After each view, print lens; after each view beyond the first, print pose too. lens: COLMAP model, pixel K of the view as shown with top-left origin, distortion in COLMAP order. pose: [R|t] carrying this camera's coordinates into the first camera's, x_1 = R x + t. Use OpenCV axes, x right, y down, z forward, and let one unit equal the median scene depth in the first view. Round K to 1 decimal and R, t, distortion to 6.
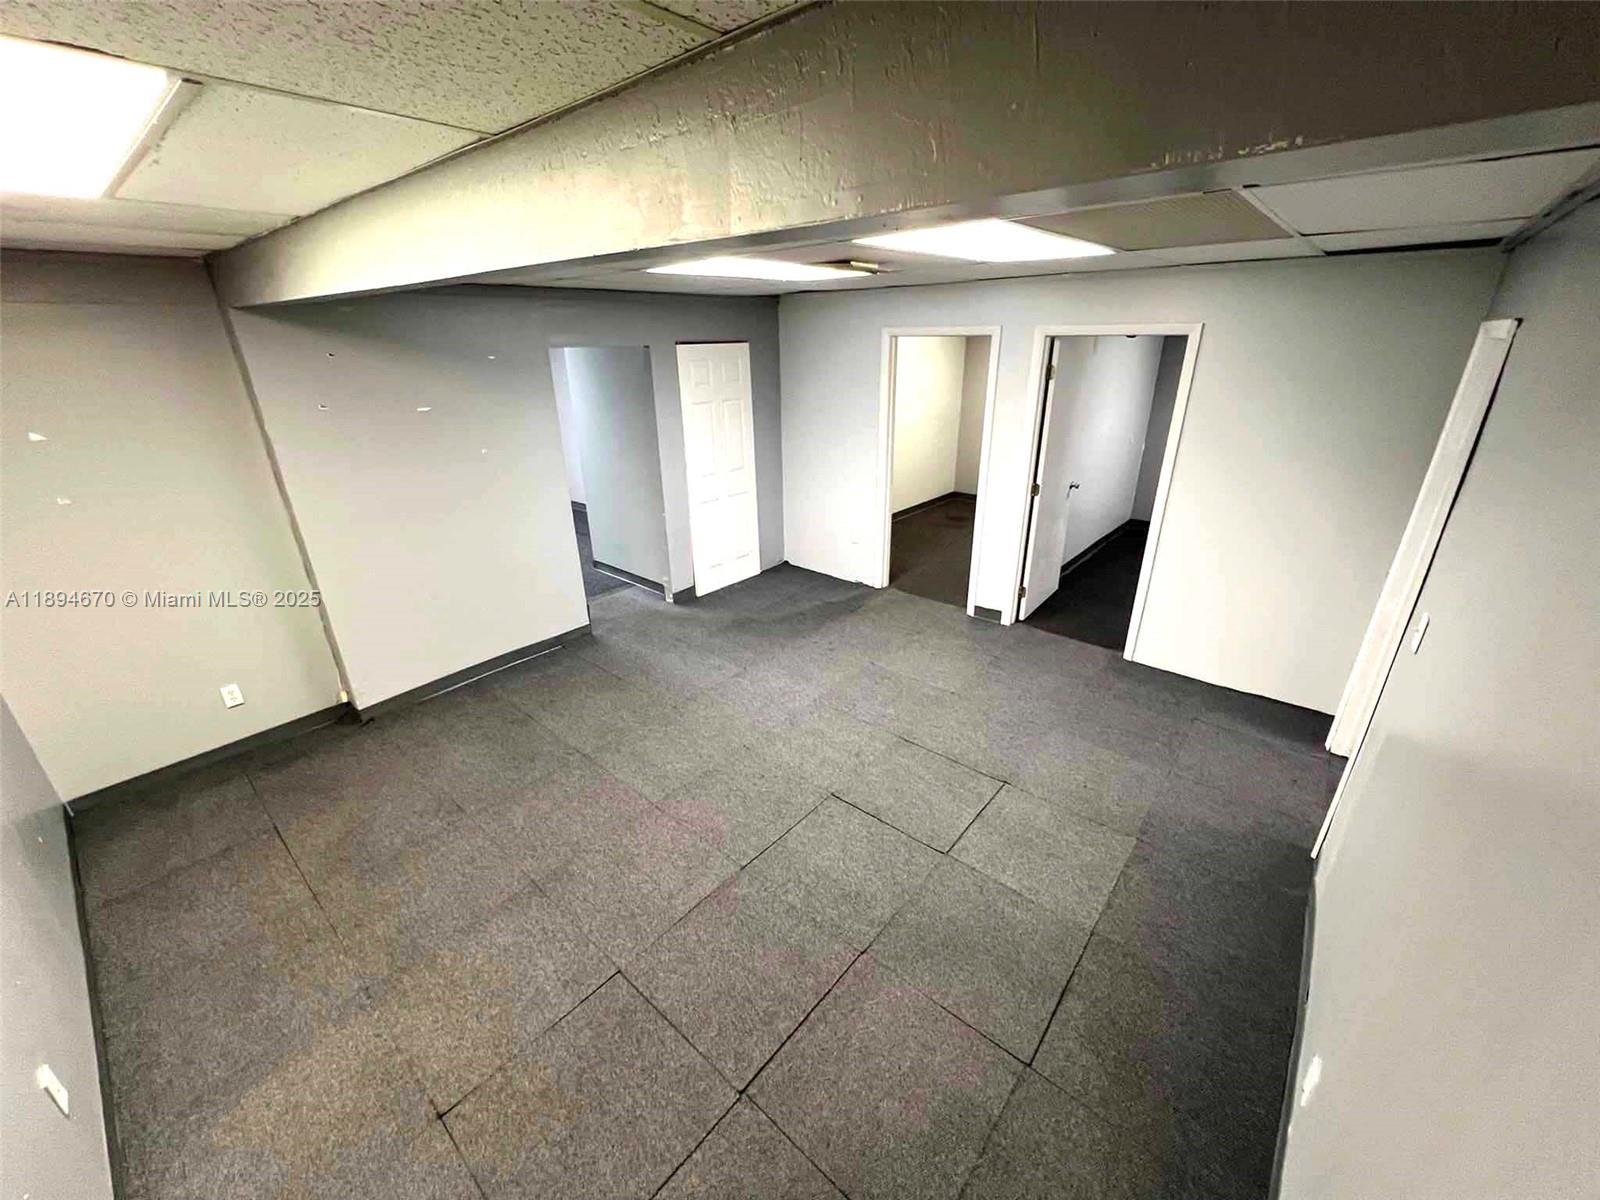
lens RADIAL K [[640.1, 0, 805.7], [0, 640.1, 601.6], [0, 0, 1]] dist [-0.008727, 0.000148]
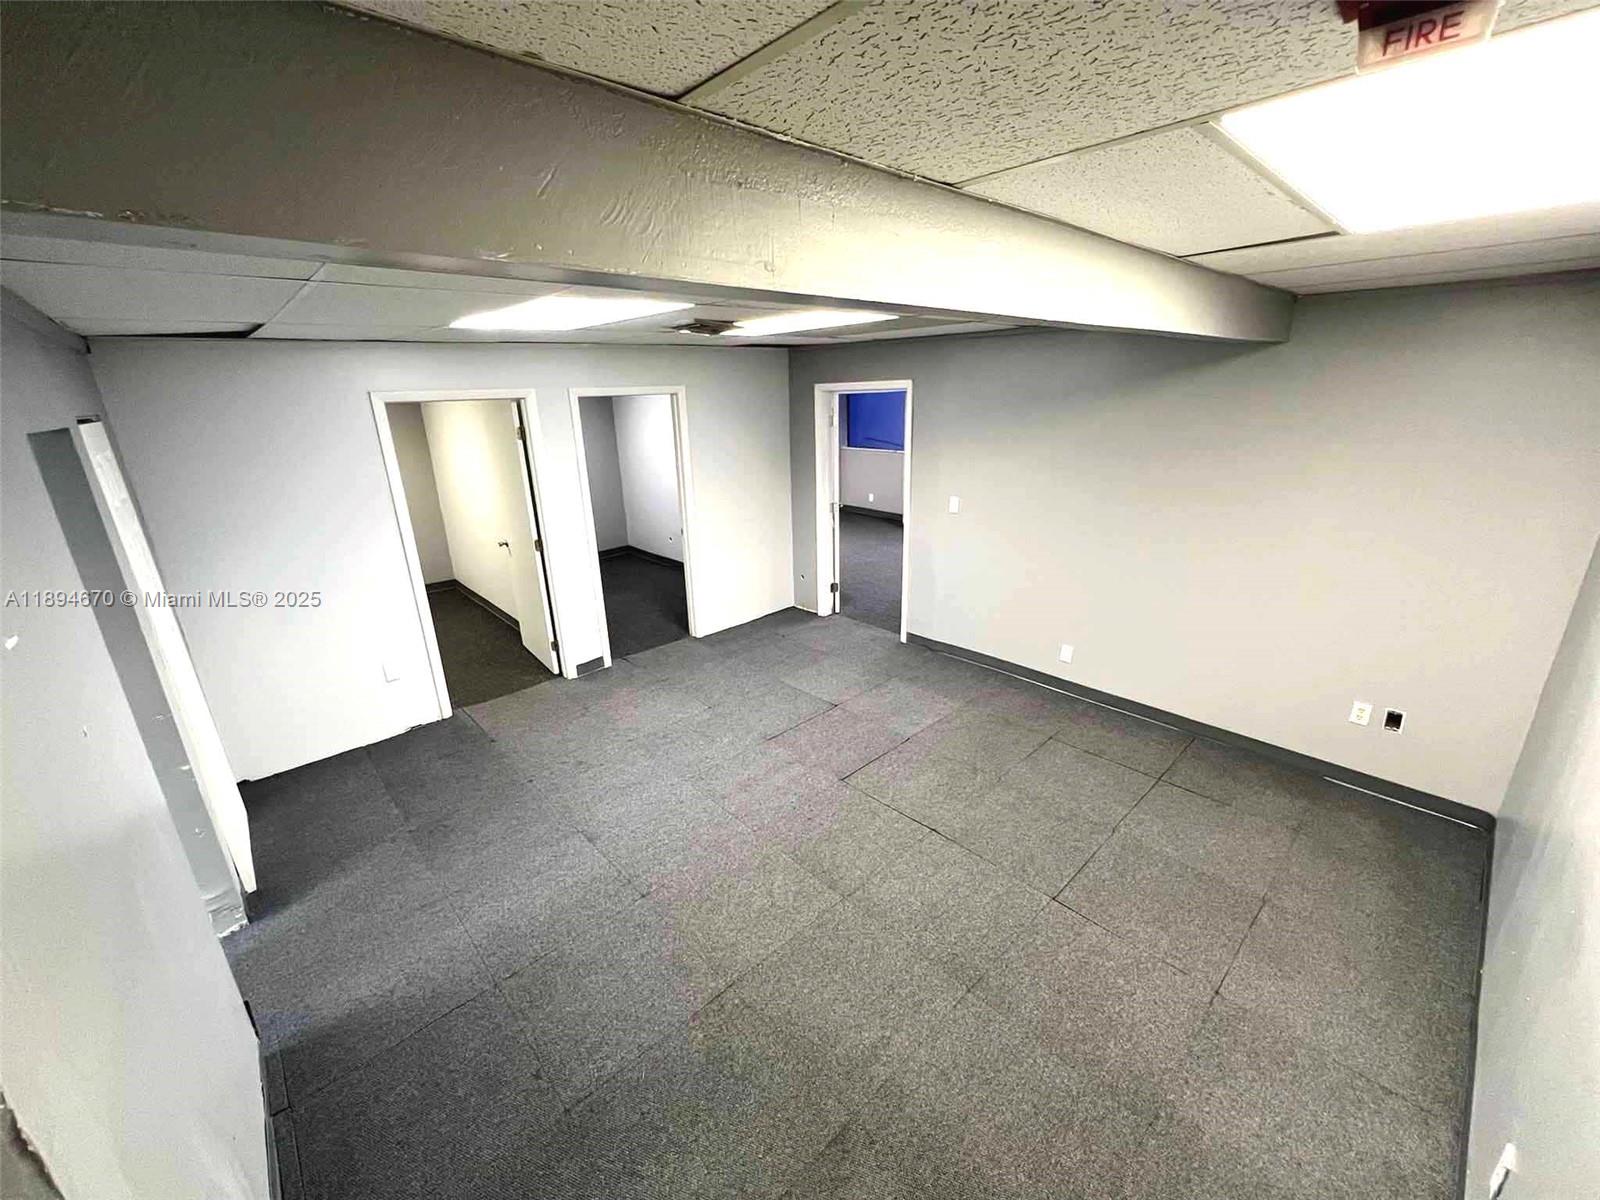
lens RADIAL K [[640.1, 0, 802.7], [0, 640.1, 595.1], [0, 0, 1]] dist [-0.008727, 0.000148]
pose [[0.116139, -0.300138, 0.946799, -0.723717], [0.406817, 0.883996, 0.230327, -0.213739], [-0.906097, 0.358424, 0.224767, 0.530978]]
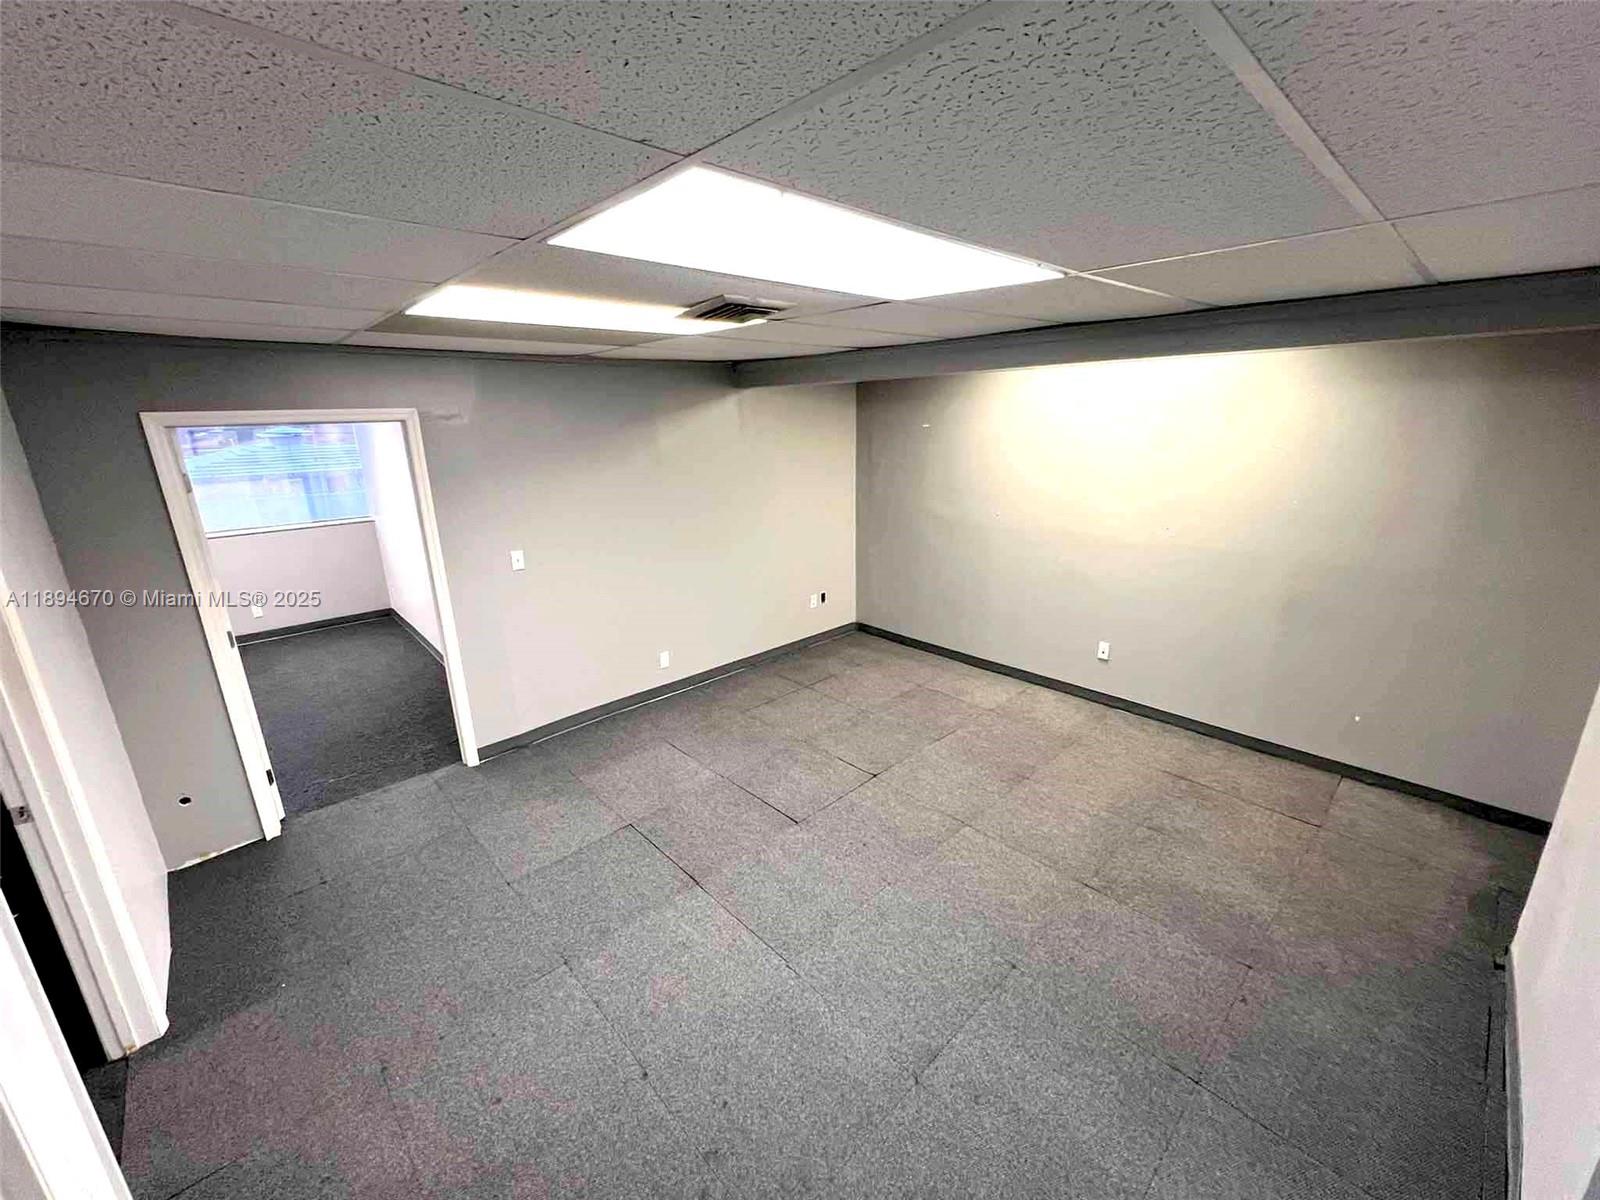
lens RADIAL K [[640.1, 0, 796.8], [0, 640.1, 597.0], [0, 0, 1]] dist [-0.008727, 0.000148]
pose [[-0.992524, -0.001107, 0.122043, -0.066905], [0.075055, 0.782990, 0.617490, -0.493193], [-0.096242, 0.622034, -0.777053, 1.219950]]
